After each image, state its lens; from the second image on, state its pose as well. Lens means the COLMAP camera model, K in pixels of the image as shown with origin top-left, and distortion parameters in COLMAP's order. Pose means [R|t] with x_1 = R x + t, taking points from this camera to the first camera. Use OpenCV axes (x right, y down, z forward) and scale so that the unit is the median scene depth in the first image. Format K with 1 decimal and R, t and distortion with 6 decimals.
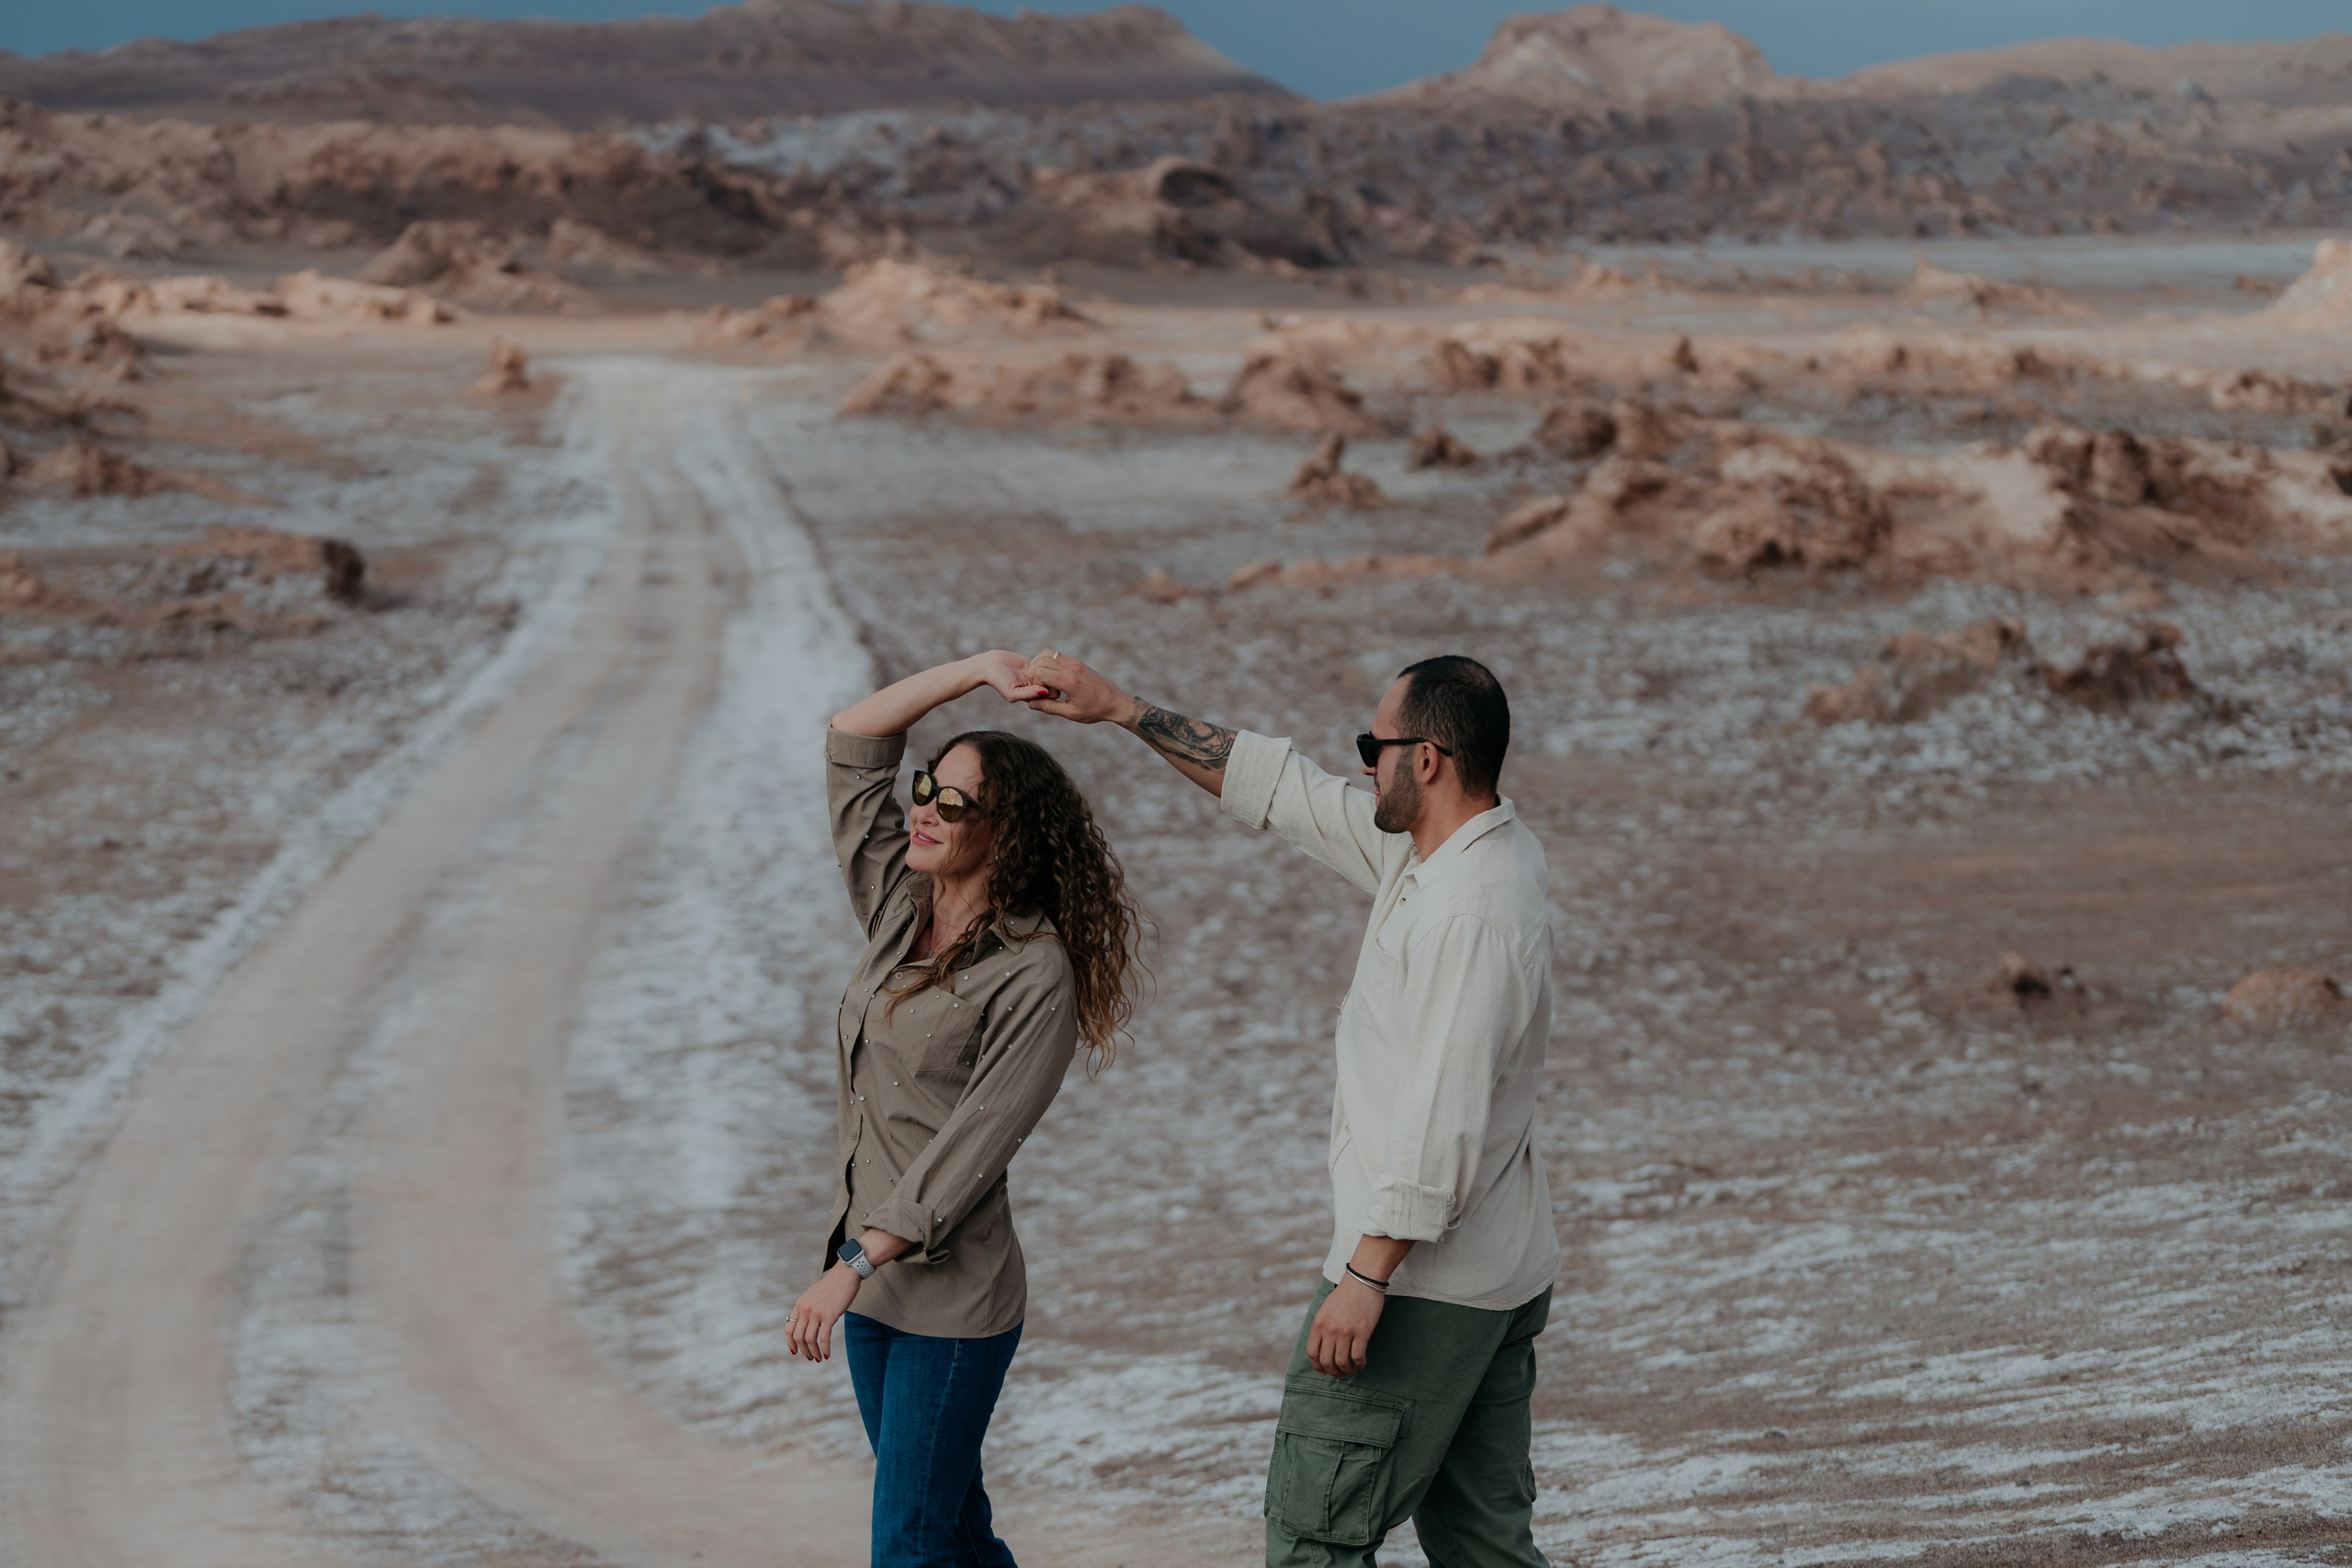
lens RADIAL K [[7229.7, 0, 1184.6], [0, 7229.7, 882.0], [0, 0, 1]] dist [0.024730, 0.048545]
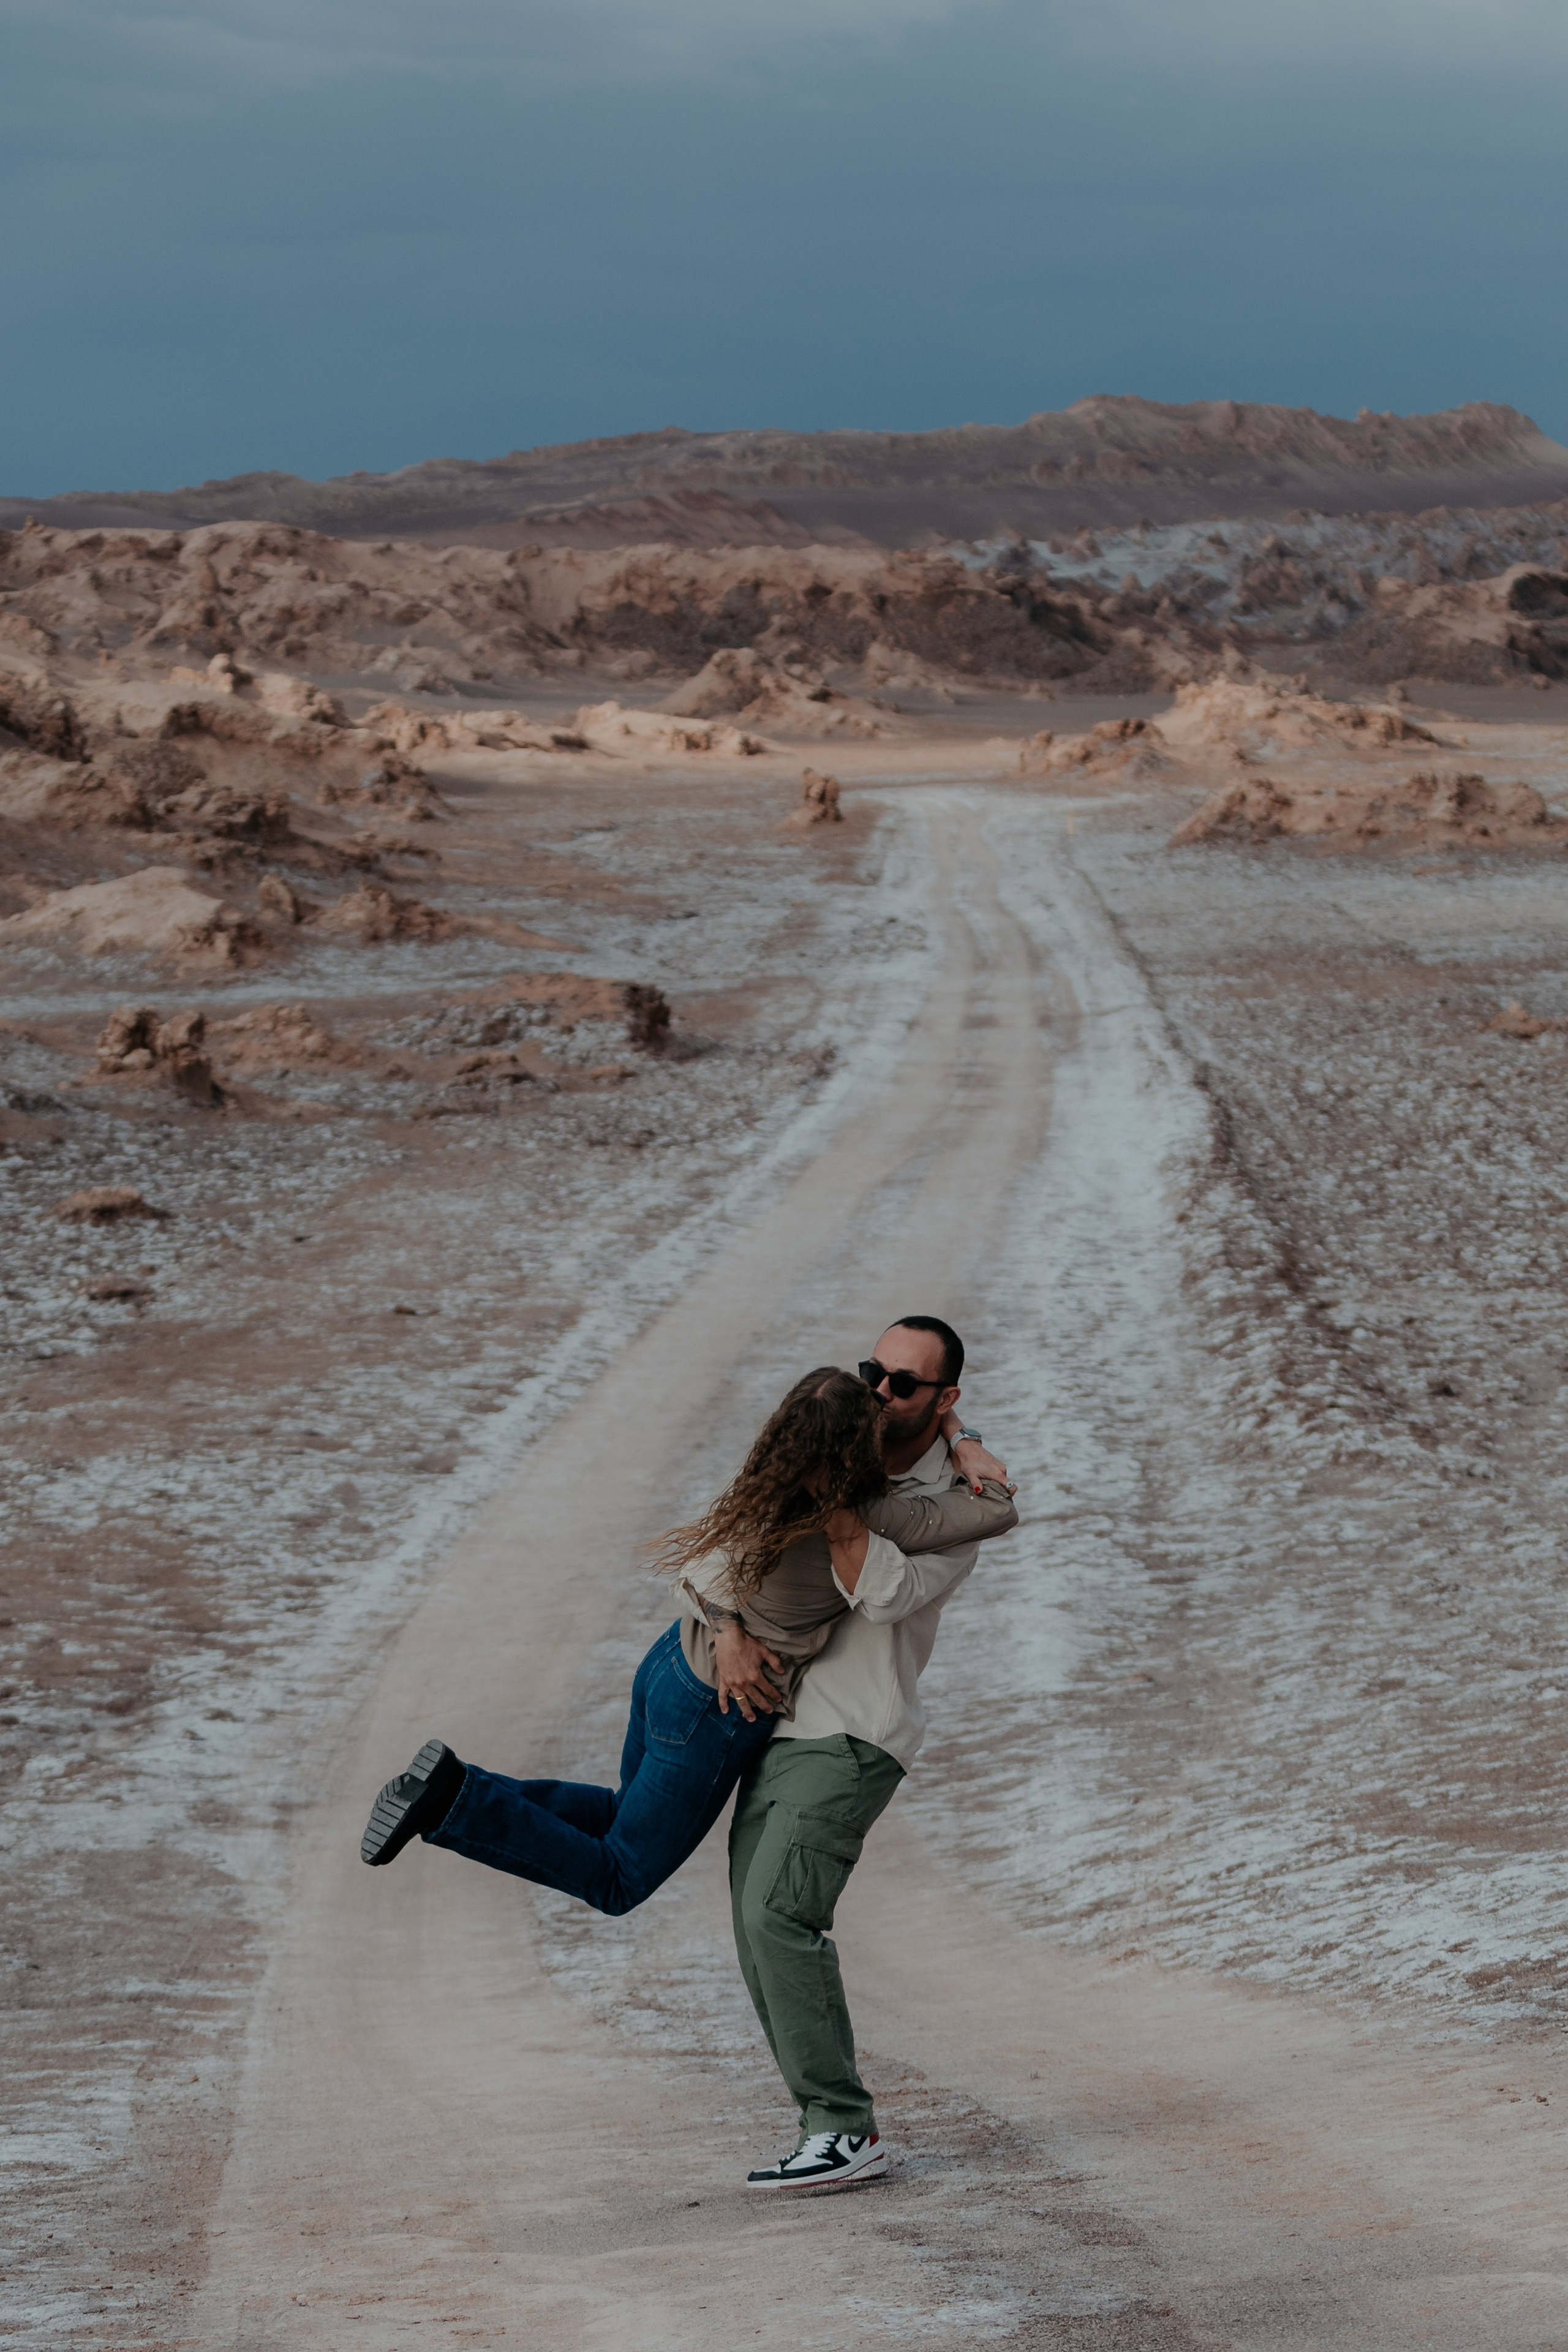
lens RADIAL K [[7672.3, 0, 1125.3], [0, 7672.3, 1342.8], [0, 0, 1]] dist [-0.037221, 0.310278]
pose [[0.998428, -0.012623, -0.054602, -0.000466], [0.012639, 0.999920, -0.000049, 0.000138], [0.054598, -0.000642, 0.998508, 0.008450]]
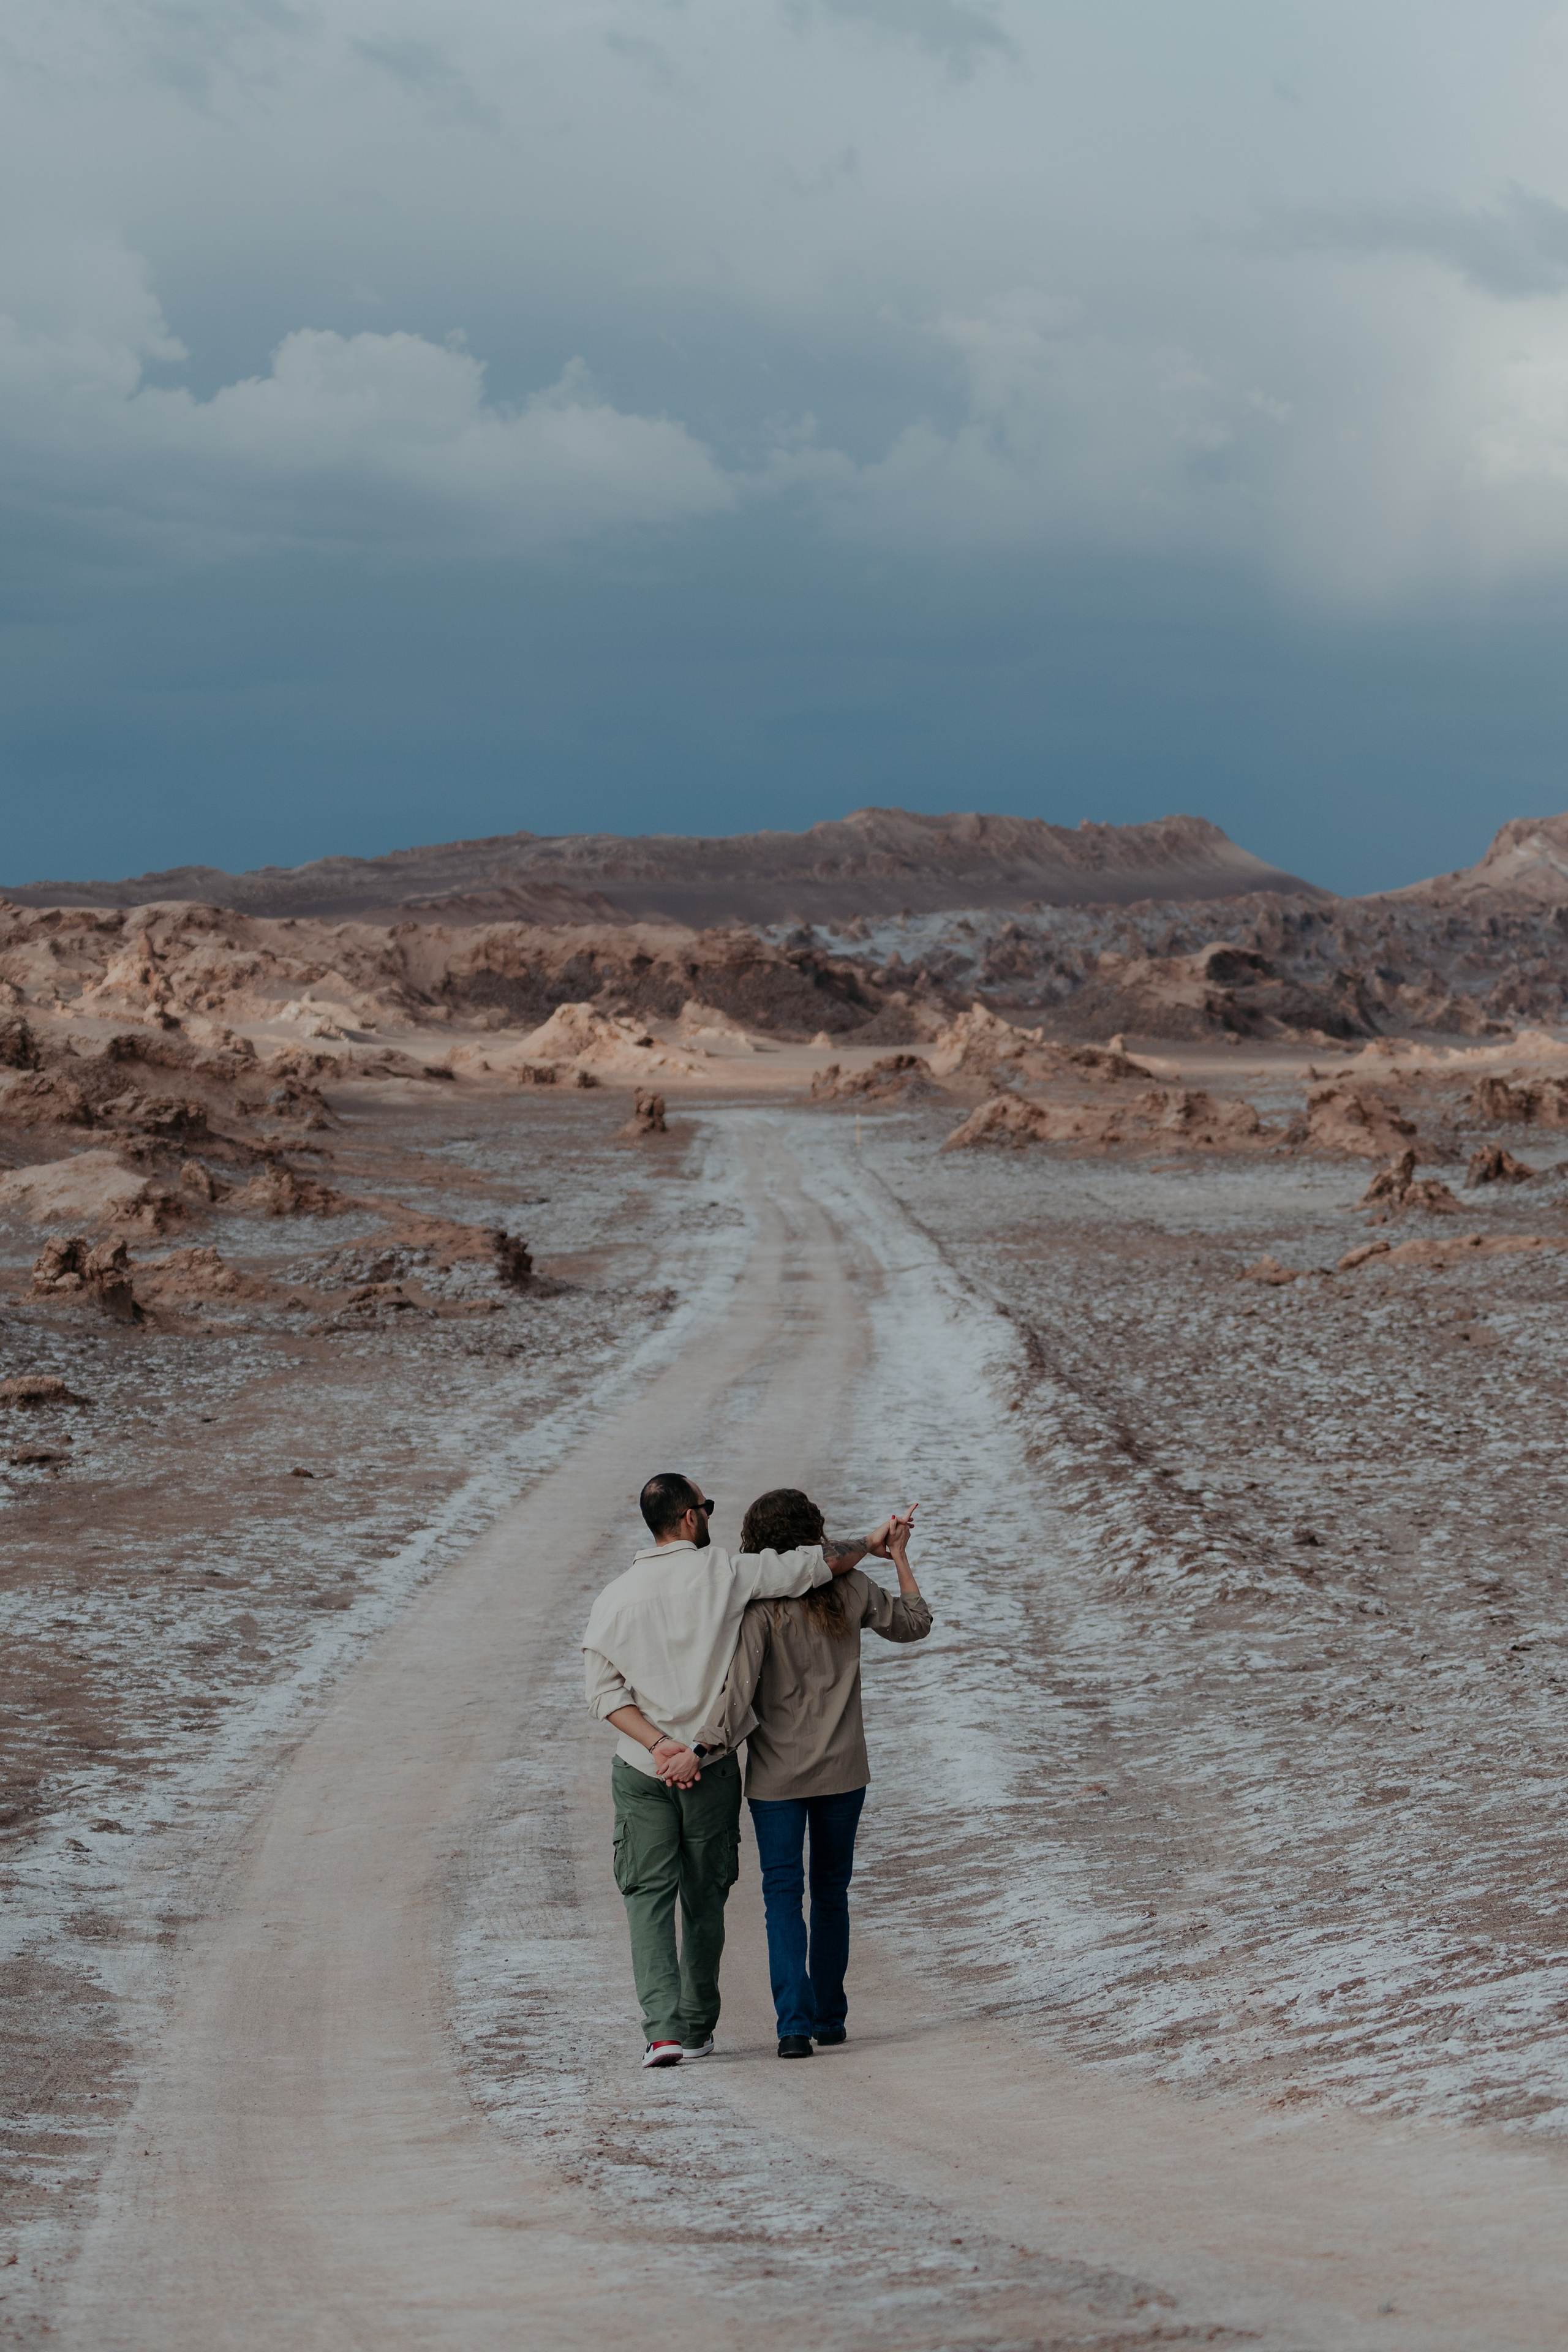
lens RADIAL K [[5860.0, 0, 652.3], [0, 5860.0, 1122.6], [0, 0, 1]] dist [0.006534, 0.046020]
pose [[0.996157, -0.011605, -0.086812, -0.020769], [0.004326, 0.996493, -0.083567, 0.010369], [0.087477, 0.082870, 0.992714, 0.139464]]
